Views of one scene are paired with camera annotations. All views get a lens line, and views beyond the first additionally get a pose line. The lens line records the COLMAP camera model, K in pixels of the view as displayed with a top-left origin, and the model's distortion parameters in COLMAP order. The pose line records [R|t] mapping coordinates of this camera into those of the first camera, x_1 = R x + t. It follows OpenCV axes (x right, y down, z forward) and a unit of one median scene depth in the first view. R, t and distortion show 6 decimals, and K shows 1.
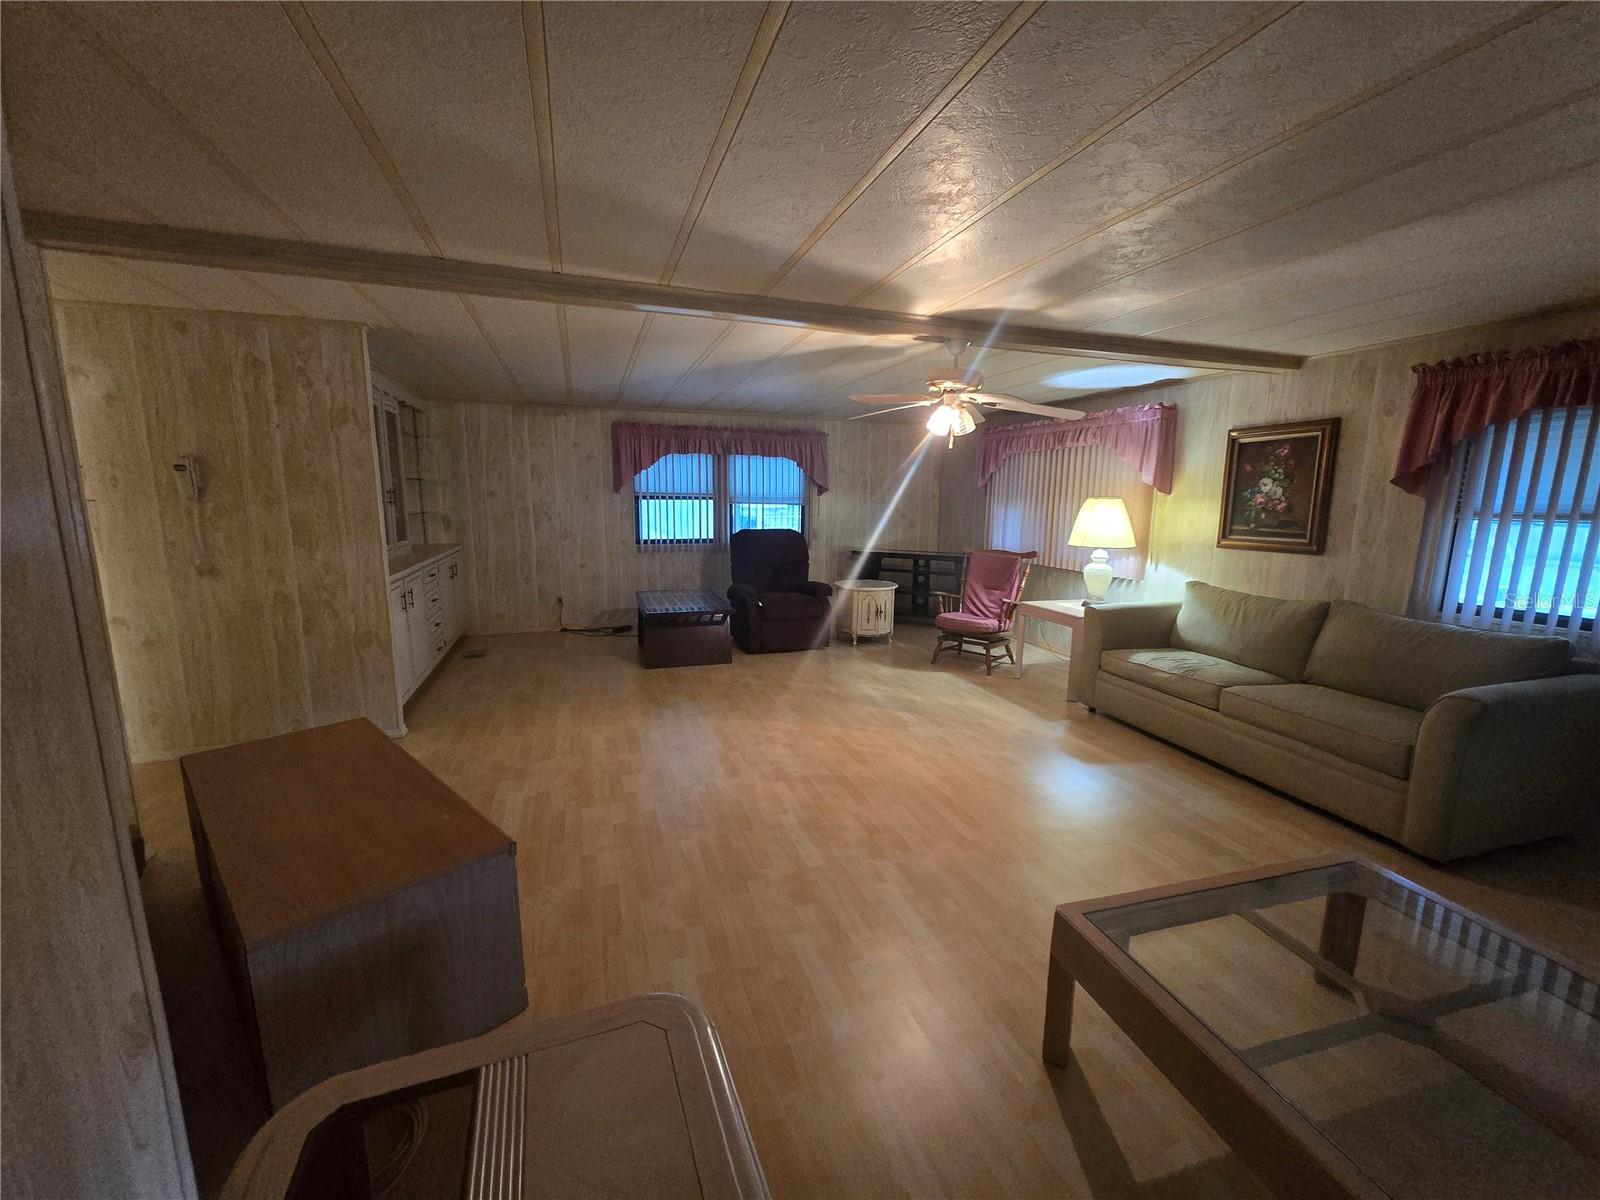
lens RADIAL K [[651.9, 0, 816.2], [0, 651.9, 603.6], [0, 0, 1]] dist [-0.005857, 0.001301]
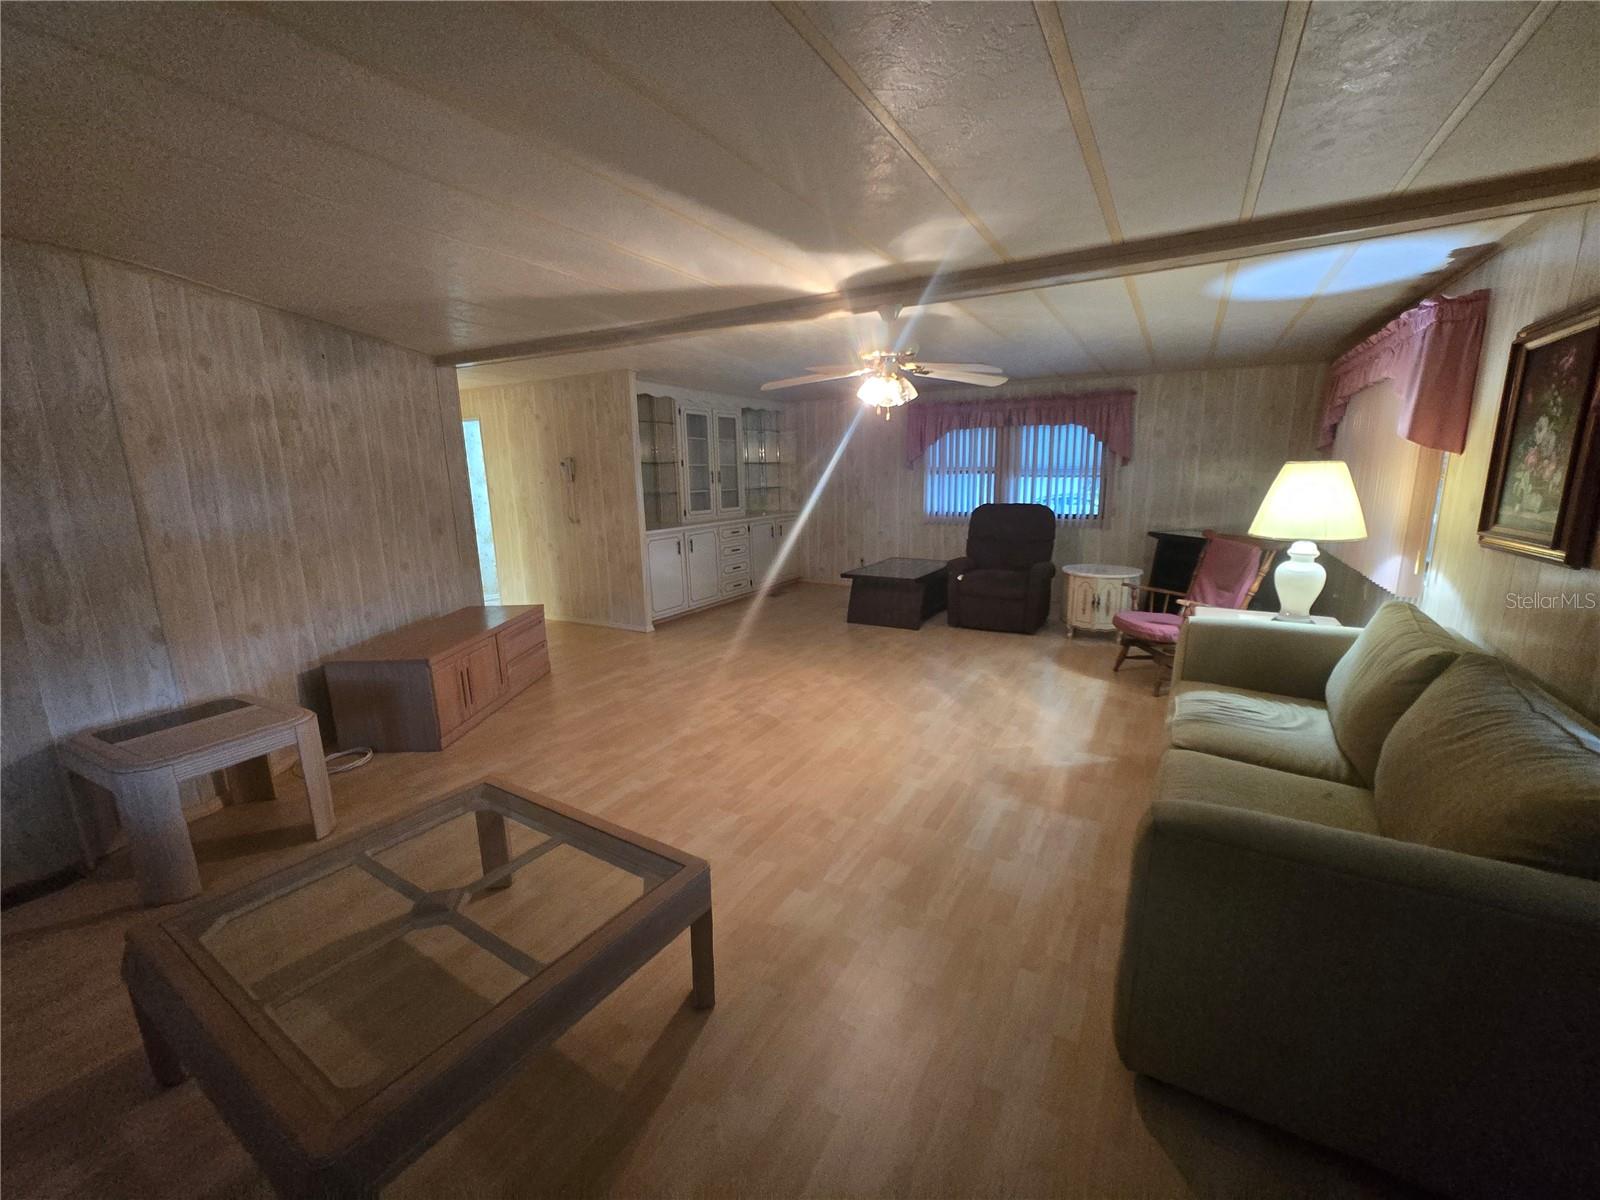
lens RADIAL K [[651.9, 0, 815.0], [0, 651.9, 601.0], [0, 0, 1]] dist [-0.005857, 0.001301]
pose [[0.662803, 0.124758, -0.738327, 0.713502], [-0.097739, 0.992001, 0.079881, -0.032024], [0.742387, 0.019218, 0.669695, 0.229059]]
